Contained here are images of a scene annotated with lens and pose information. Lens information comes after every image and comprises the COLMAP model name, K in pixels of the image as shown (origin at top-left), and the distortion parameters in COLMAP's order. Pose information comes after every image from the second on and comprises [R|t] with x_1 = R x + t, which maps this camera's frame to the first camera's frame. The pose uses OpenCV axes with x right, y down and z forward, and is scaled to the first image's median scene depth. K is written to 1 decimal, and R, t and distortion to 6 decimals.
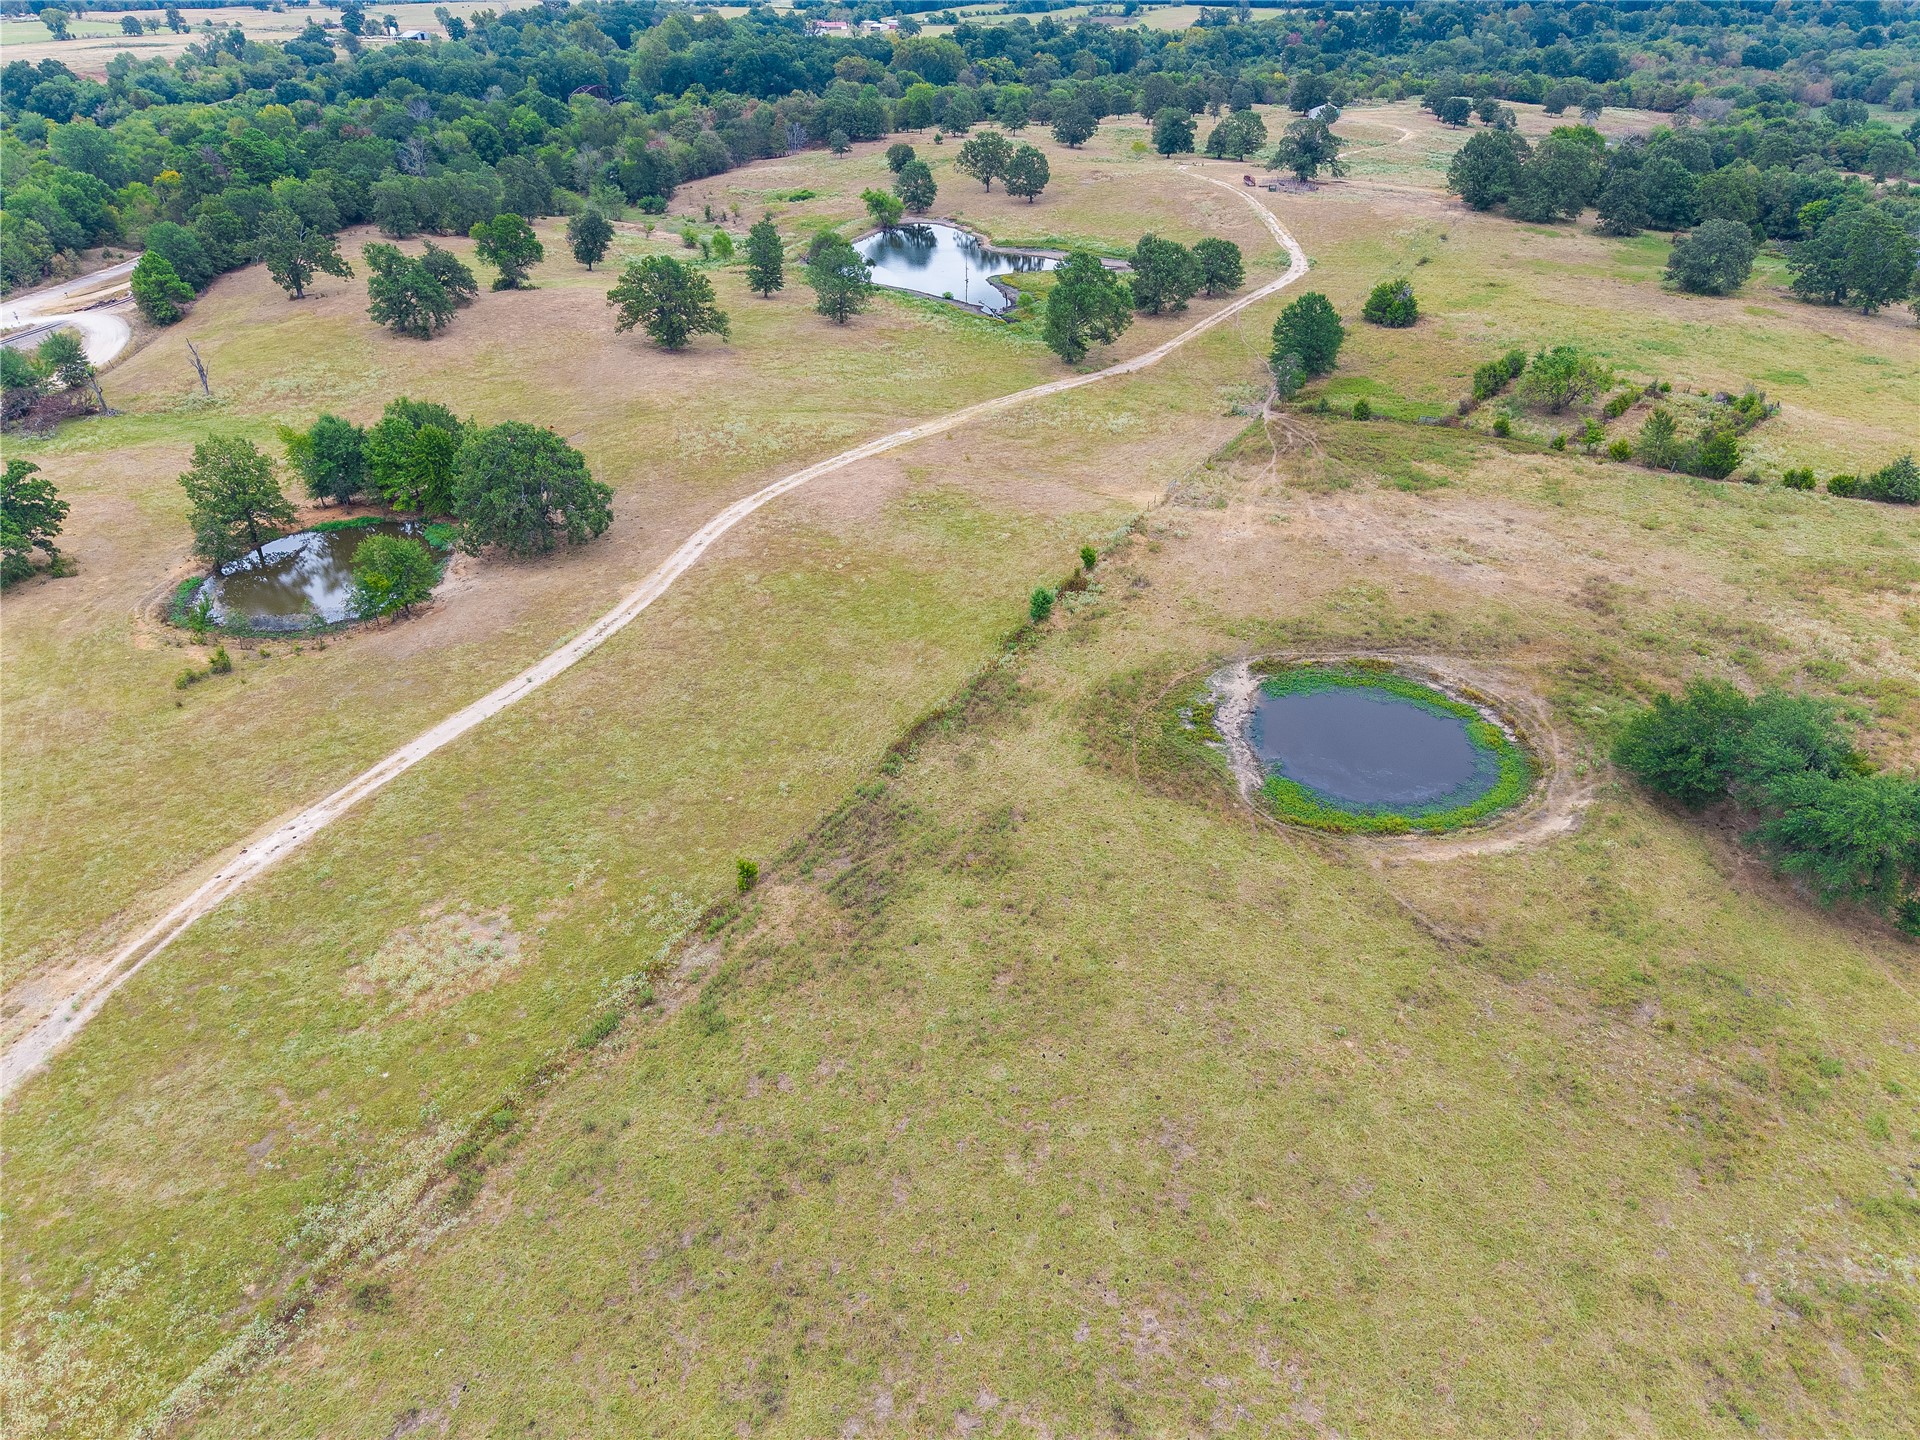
lens RADIAL K [[1273.0, 0, 960.0], [0, 1273.0, 720.0], [0, 0, 1]] dist [0.005037, -0.001822]
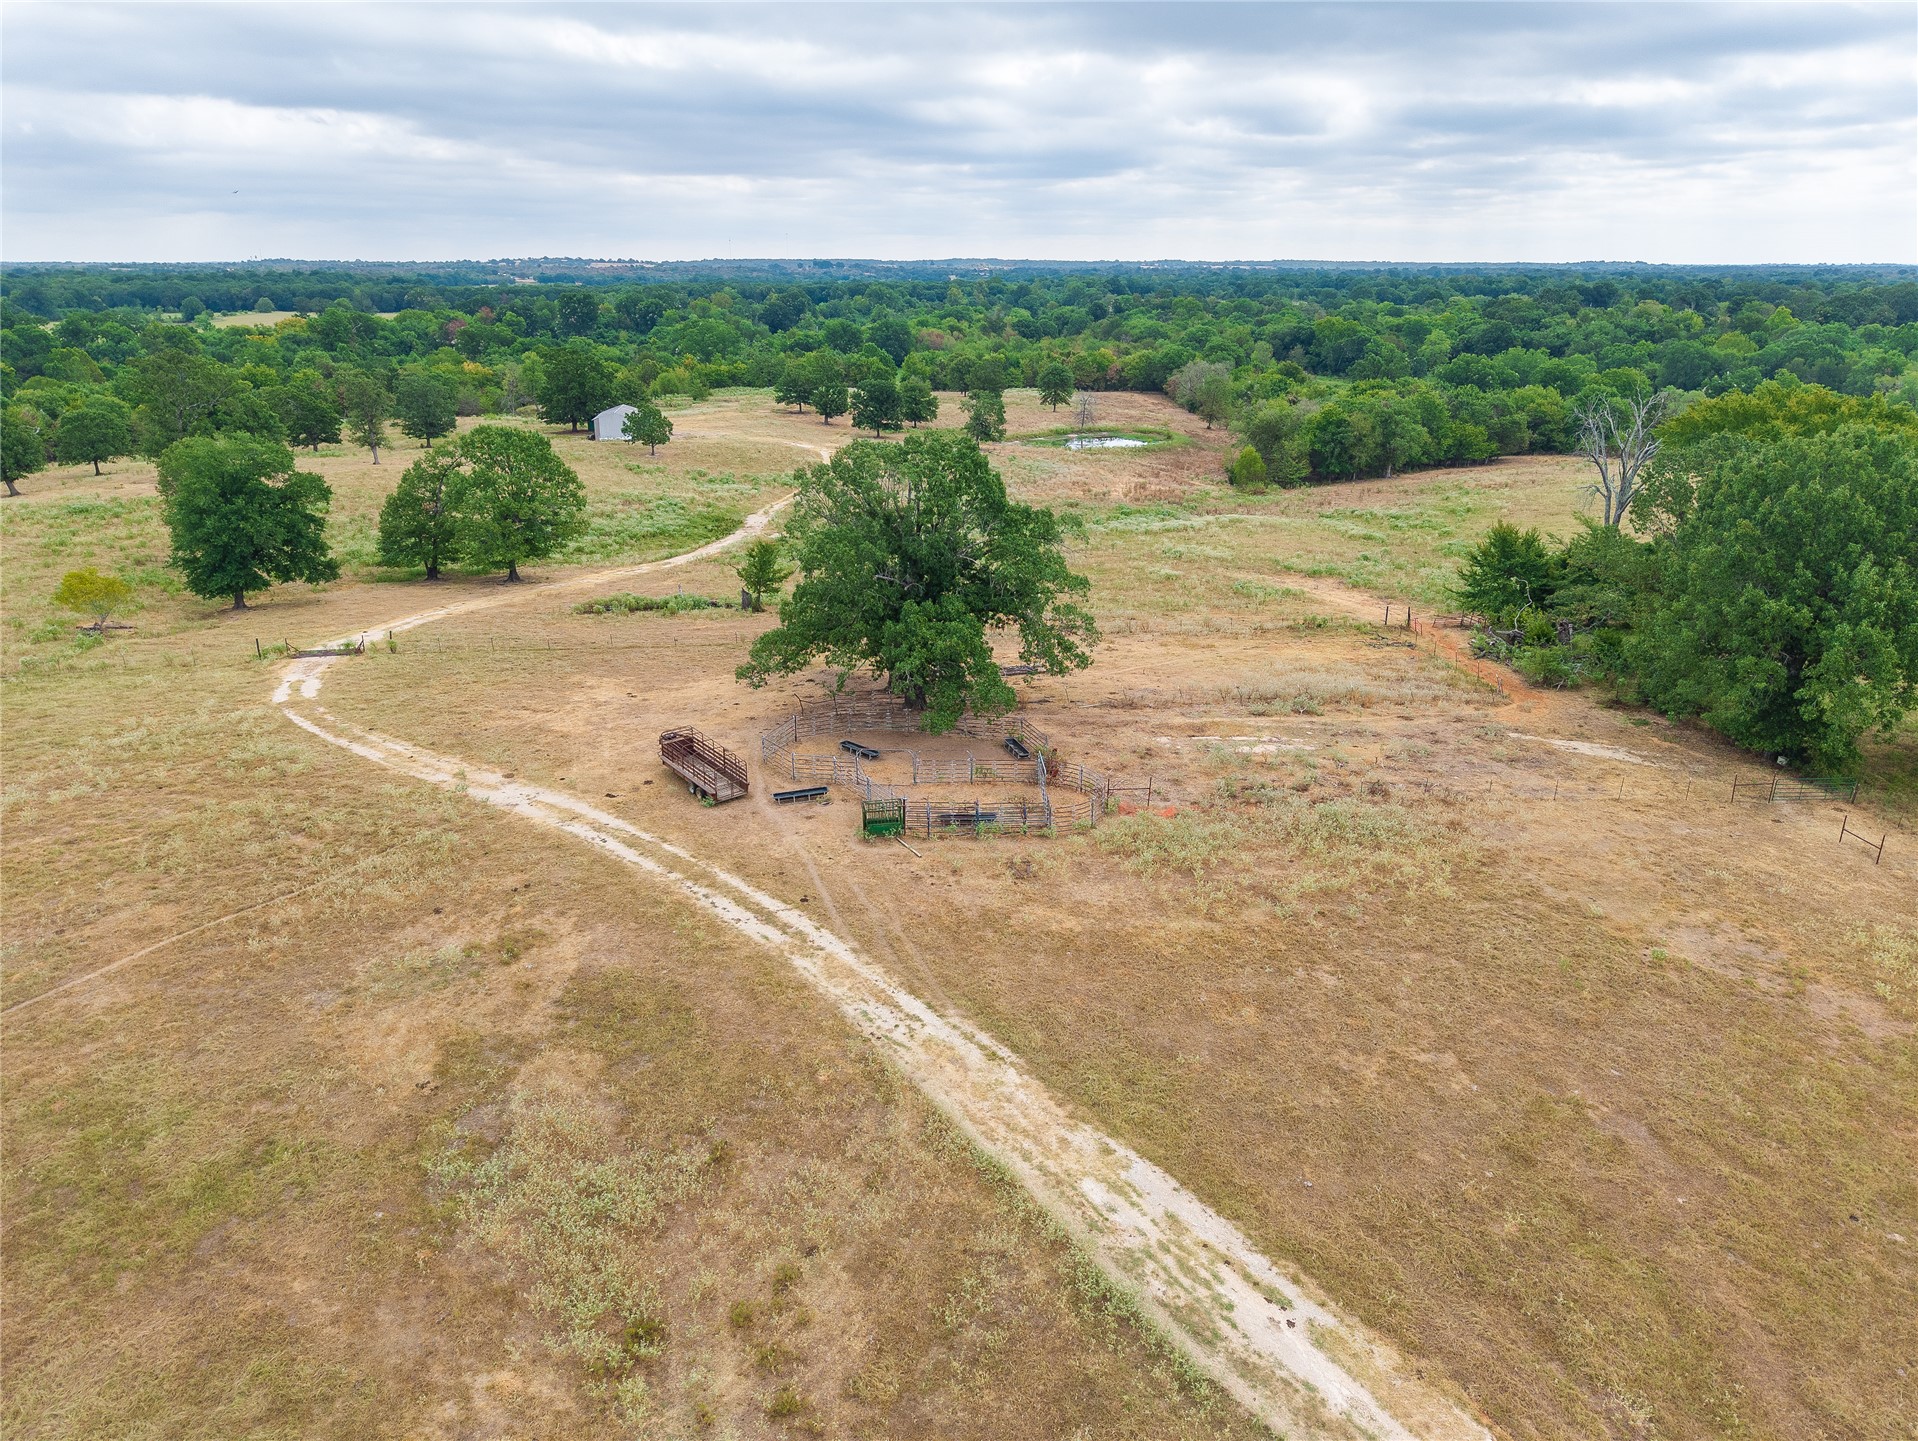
lens RADIAL K [[1278.2, 0, 959.0], [0, 1278.2, 720.5], [0, 0, 1]] dist [0.057030, -0.080677]
pose [[0.816914, -0.192672, 0.543627, 0.189147], [0.305970, 0.943760, -0.125297, -0.474387], [-0.488912, 0.268690, 0.829922, 0.991441]]
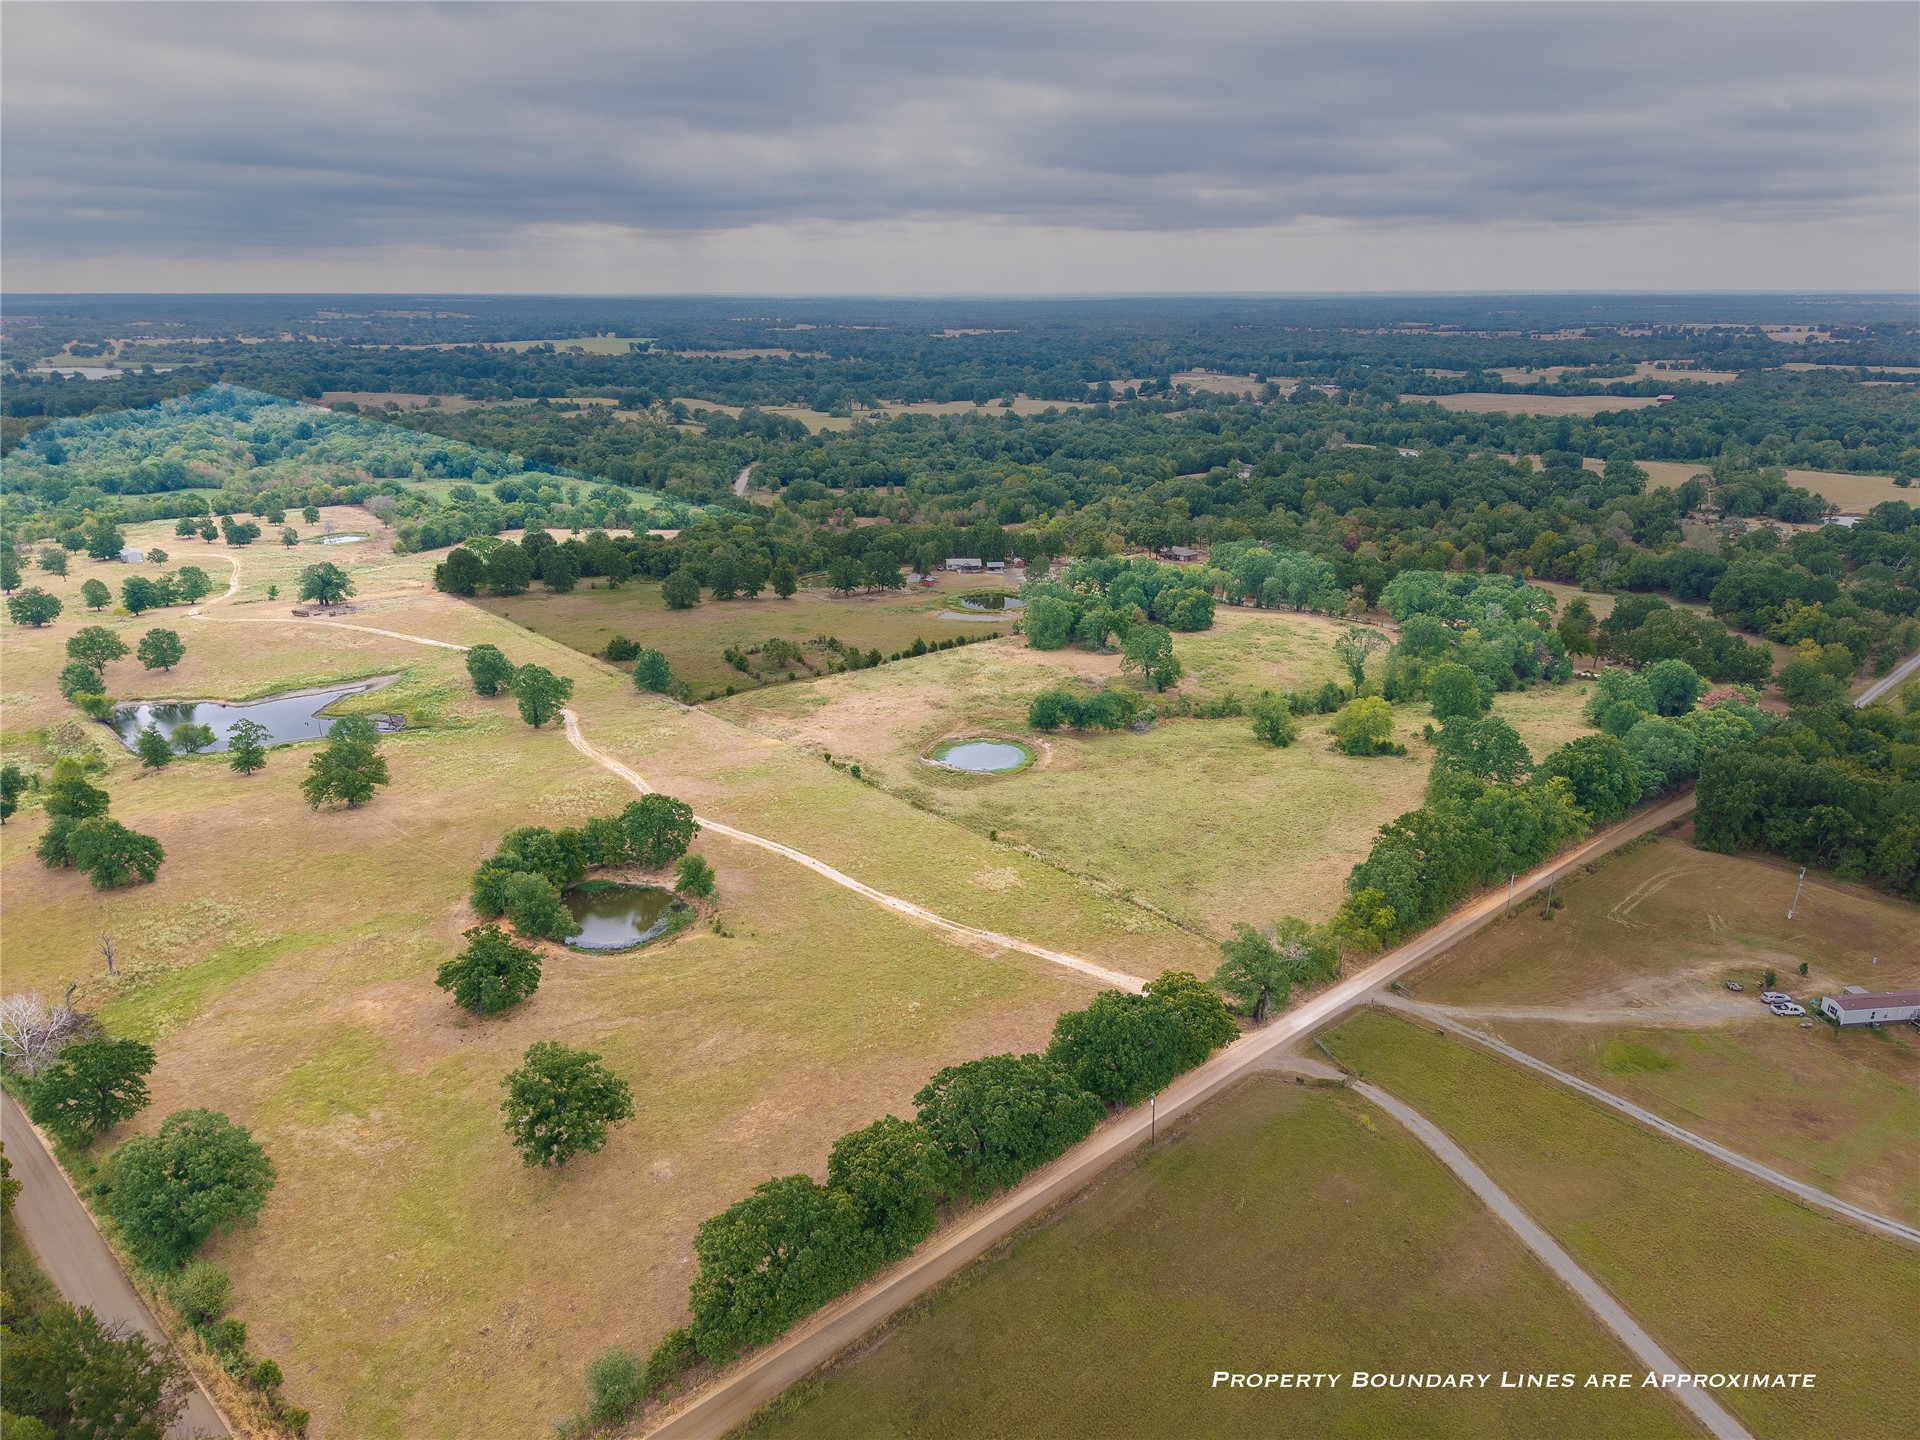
lens RADIAL K [[1279.5, 0, 960.0], [0, 1279.5, 720.0], [0, 0, 1]] dist [0.057030, -0.080677]
pose [[0.371139, -0.295689, 0.880241, -0.869746], [0.492700, 0.866209, 0.083237, -0.125098], [-0.787085, 0.402802, 0.467170, -0.134464]]
